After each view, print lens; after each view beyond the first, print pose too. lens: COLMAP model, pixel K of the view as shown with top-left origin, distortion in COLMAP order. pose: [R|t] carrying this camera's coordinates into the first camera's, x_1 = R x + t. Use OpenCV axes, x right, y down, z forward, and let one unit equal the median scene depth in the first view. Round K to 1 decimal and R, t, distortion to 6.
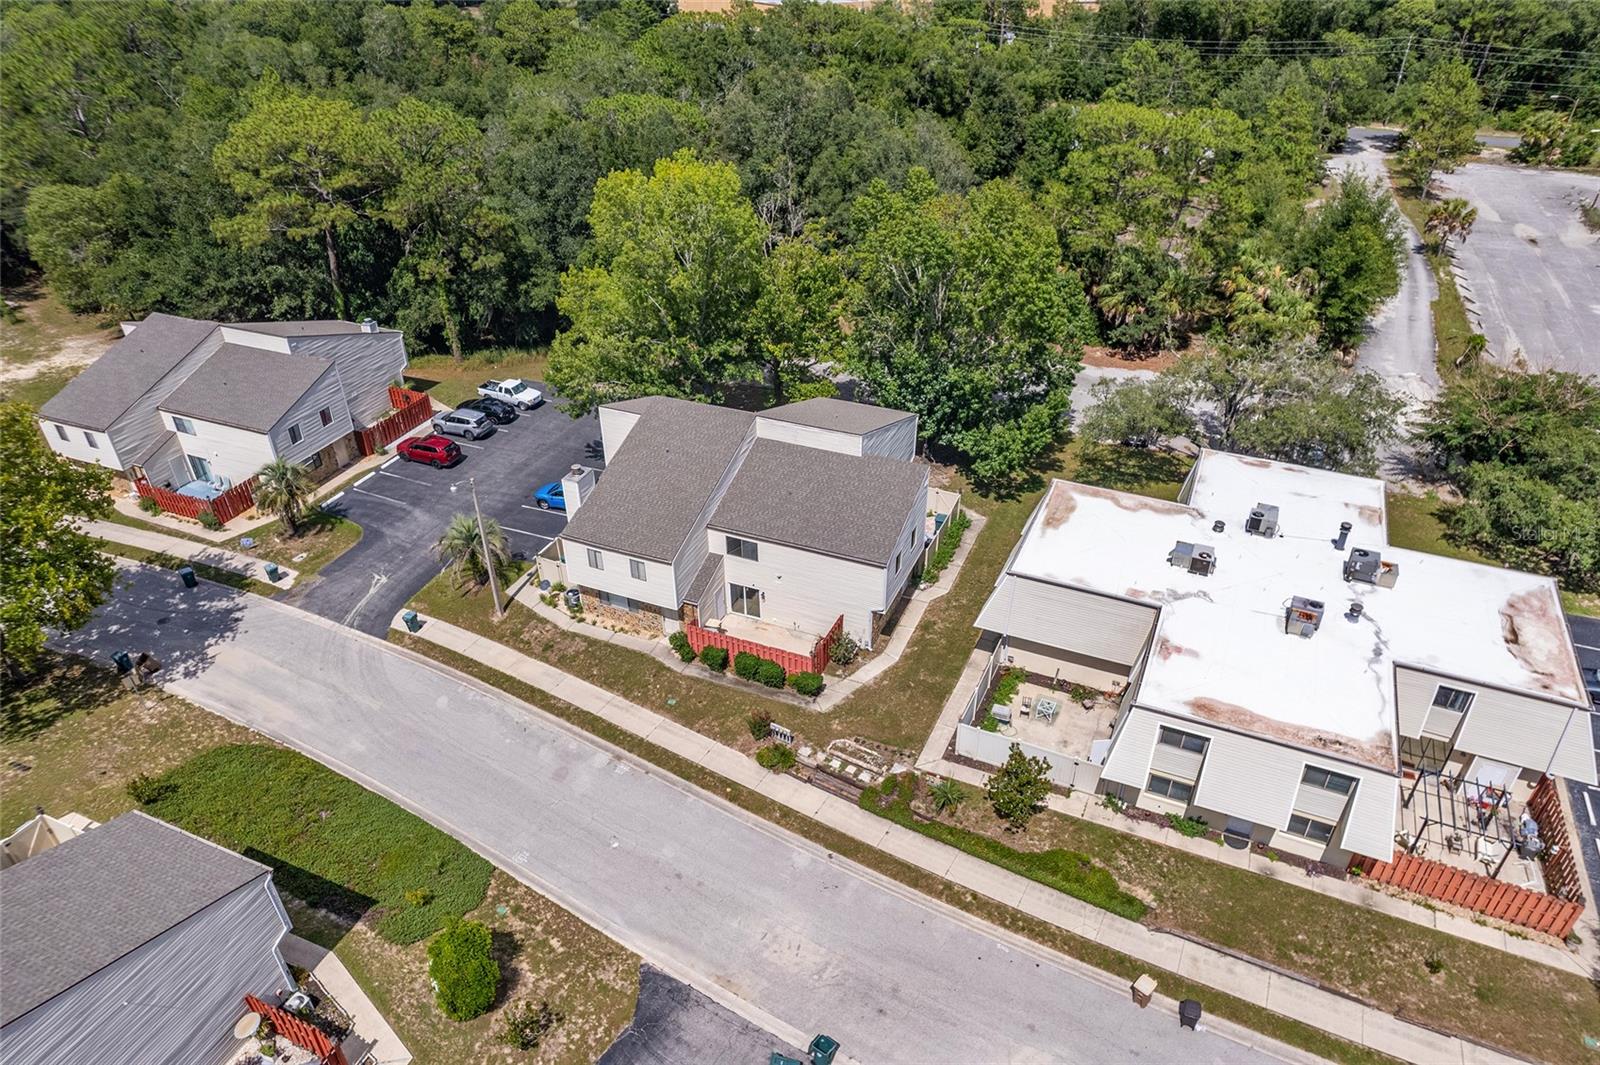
lens RADIAL K [[1021.8, 0, 804.8], [0, 1021.8, 547.4], [0, 0, 1]] dist [-0.076487, 0.076408]
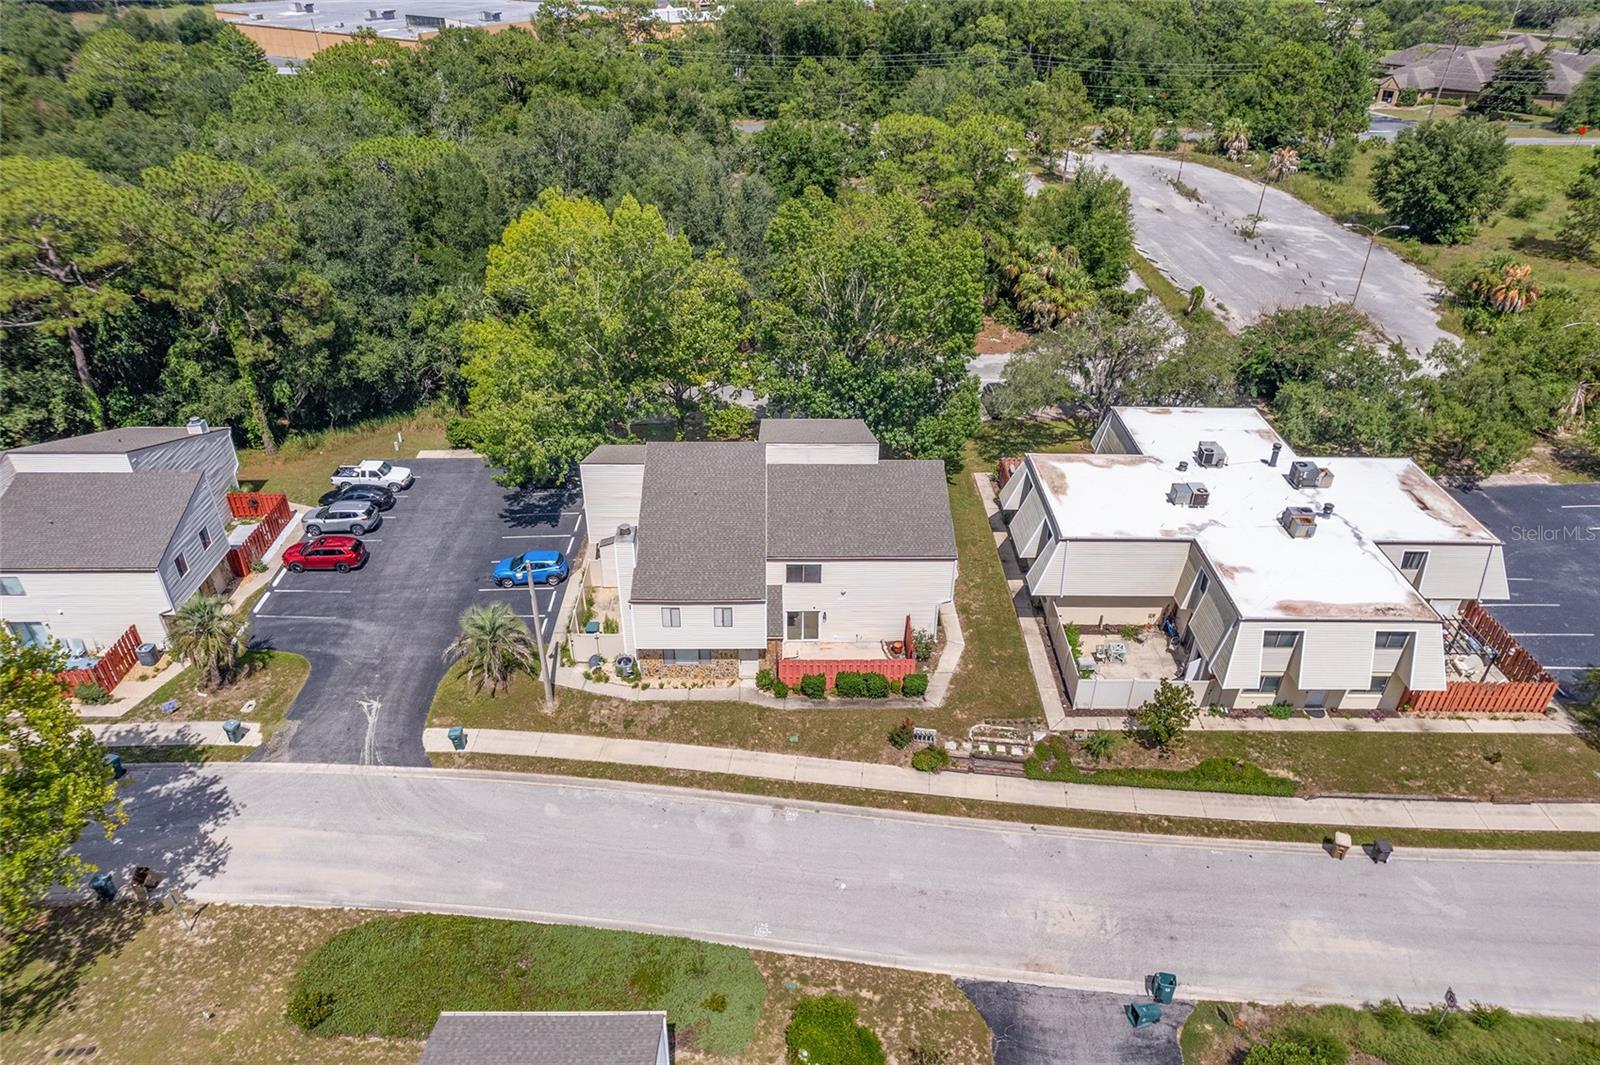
lens RADIAL K [[1021.8, 0, 804.8], [0, 1021.8, 547.4], [0, 0, 1]] dist [-0.076487, 0.076408]
pose [[0.909282, -0.205168, 0.362094, -0.413790], [0.211658, 0.977093, 0.022126, -0.045601], [-0.358339, 0.056521, 0.931879, 0.066345]]
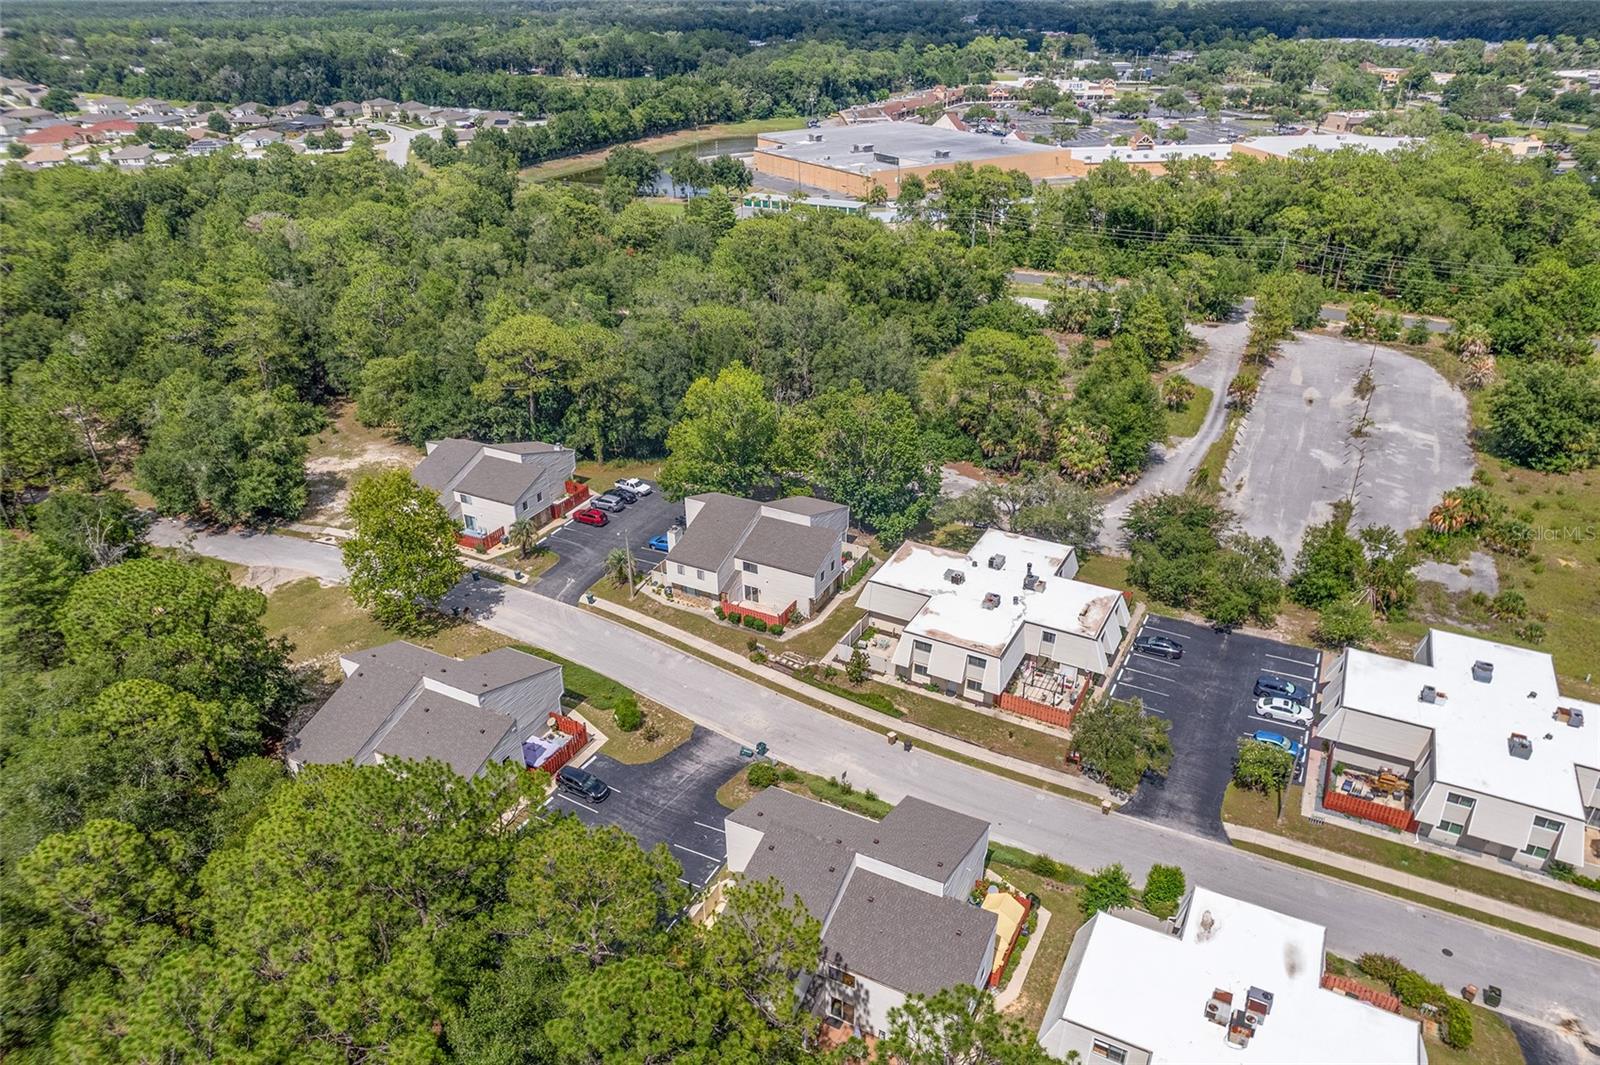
lens RADIAL K [[1055.3, 0, 809.6], [0, 1055.3, 535.2], [0, 0, 1]] dist [-0.070552, 0.075866]
pose [[0.997459, 0.033624, -0.062812, 0.193479], [-0.039382, 0.994906, -0.092797, 0.130443], [0.059372, 0.095035, 0.993702, -1.154684]]
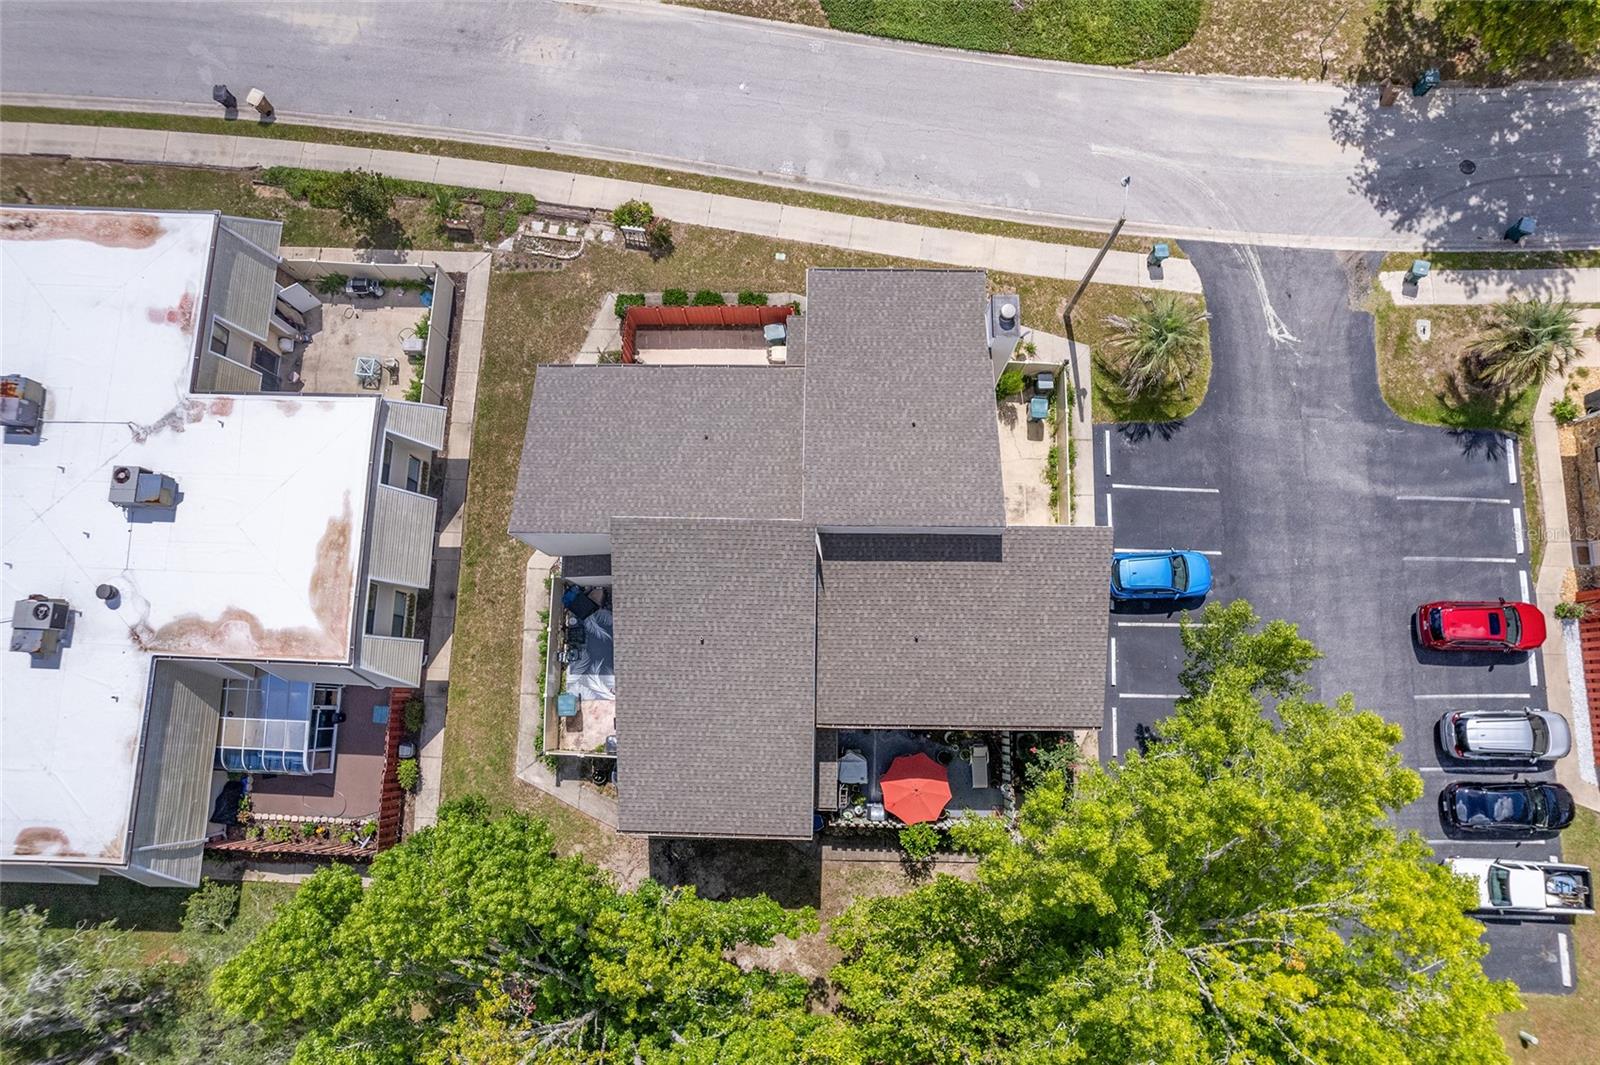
lens RADIAL K [[1021.8, 0, 804.8], [0, 1021.8, 547.4], [0, 0, 1]] dist [-0.076487, 0.076408]
pose [[-0.925587, 0.376958, -0.034526, -0.024017], [-0.185497, -0.372176, 0.909437, -0.697227], [0.329970, 0.848168, 0.414405, 0.808281]]
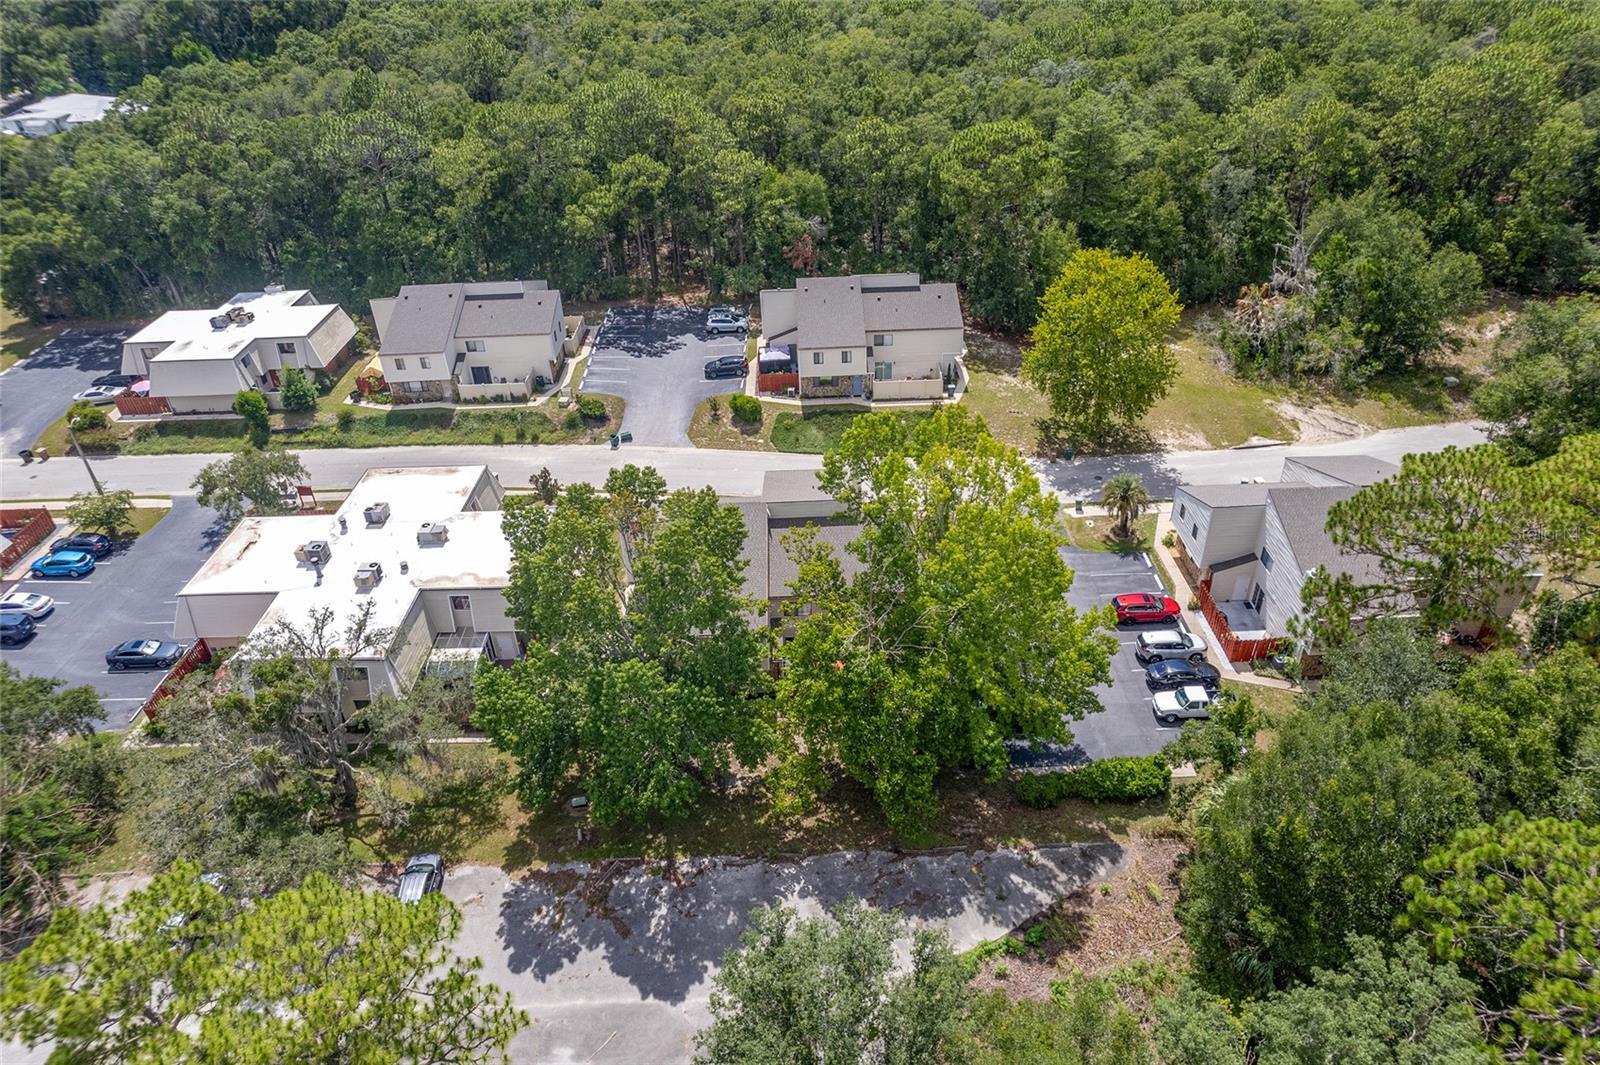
lens RADIAL K [[1021.8, 0, 804.8], [0, 1021.8, 547.4], [0, 0, 1]] dist [-0.076487, 0.076408]
pose [[-0.912882, 0.257071, -0.317115, 0.328814], [-0.192794, 0.413230, 0.889984, -1.284961], [0.359830, 0.873588, -0.327669, 1.547370]]
